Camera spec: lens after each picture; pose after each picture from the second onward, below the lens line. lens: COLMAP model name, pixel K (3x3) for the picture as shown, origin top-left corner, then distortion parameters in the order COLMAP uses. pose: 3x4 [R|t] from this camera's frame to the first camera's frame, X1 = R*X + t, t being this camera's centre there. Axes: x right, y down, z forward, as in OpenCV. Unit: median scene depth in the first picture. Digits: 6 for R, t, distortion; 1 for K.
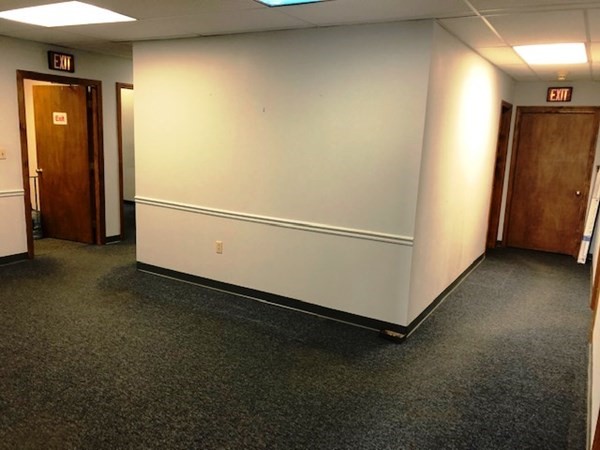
lens RADIAL K [[494.3, 0, 300.0], [0, 494.3, 225.0], [0, 0, 1]] dist [0.030519, -0.002643]
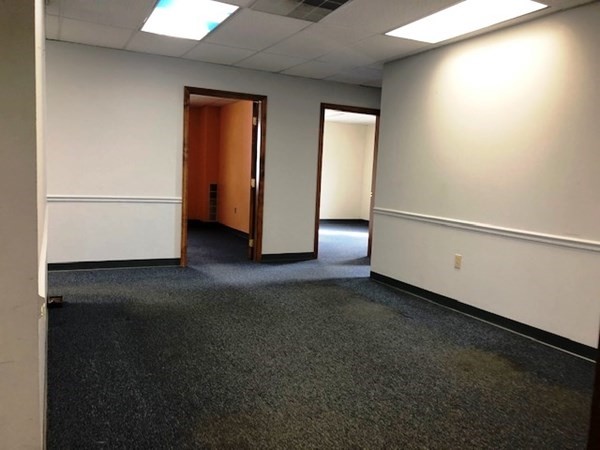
lens RADIAL K [[494.3, 0, 300.0], [0, 494.3, 225.0], [0, 0, 1]] dist [0.030519, -0.002643]
pose [[-0.840803, -0.136950, 0.523731, -0.612420], [0.020263, 0.958831, 0.283253, -0.171666], [-0.540962, 0.248773, -0.803413, 1.214446]]
